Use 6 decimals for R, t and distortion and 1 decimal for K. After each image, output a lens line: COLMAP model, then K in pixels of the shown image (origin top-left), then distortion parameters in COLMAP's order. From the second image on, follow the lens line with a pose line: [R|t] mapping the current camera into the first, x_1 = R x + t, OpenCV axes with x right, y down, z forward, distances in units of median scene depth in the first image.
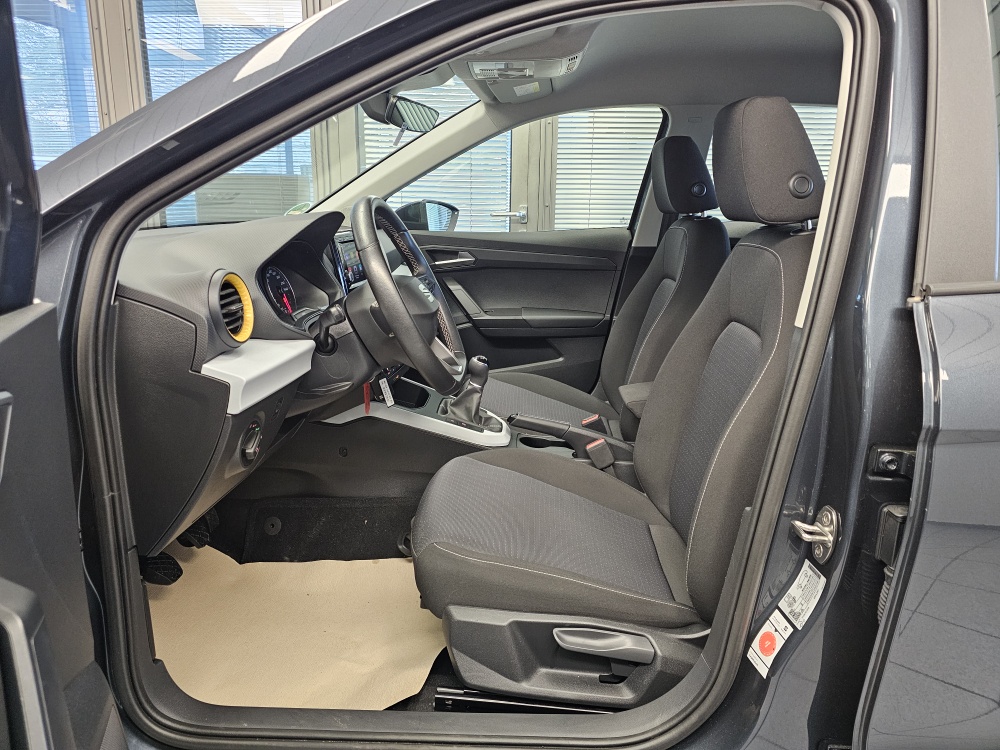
lens RADIAL K [[674.6, 0, 491.4], [0, 674.6, 361.7], [0, 0, 1]] dist [0.071046, -0.067813]
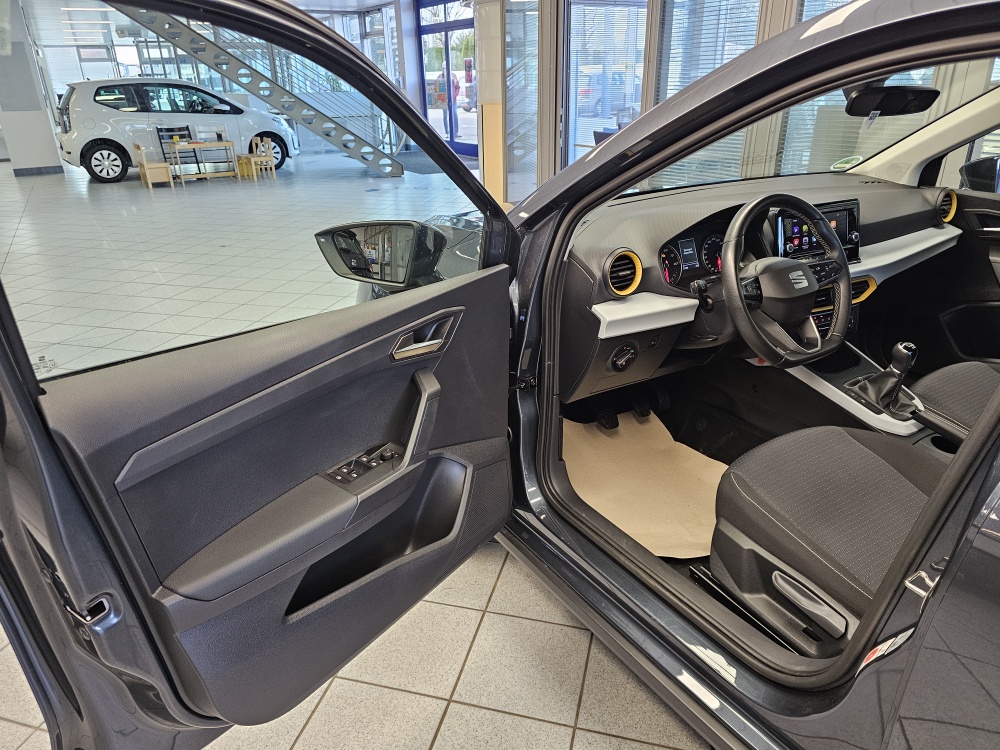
lens RADIAL K [[665.0, 0, 497.7], [0, 665.0, 386.4], [0, 0, 1]] dist [0.072557, -0.058963]
pose [[0.574742, 0.324975, -0.751041, 0.614532], [-0.171071, 0.945203, 0.278074, -0.185779], [0.800254, -0.031340, 0.598842, -0.144554]]
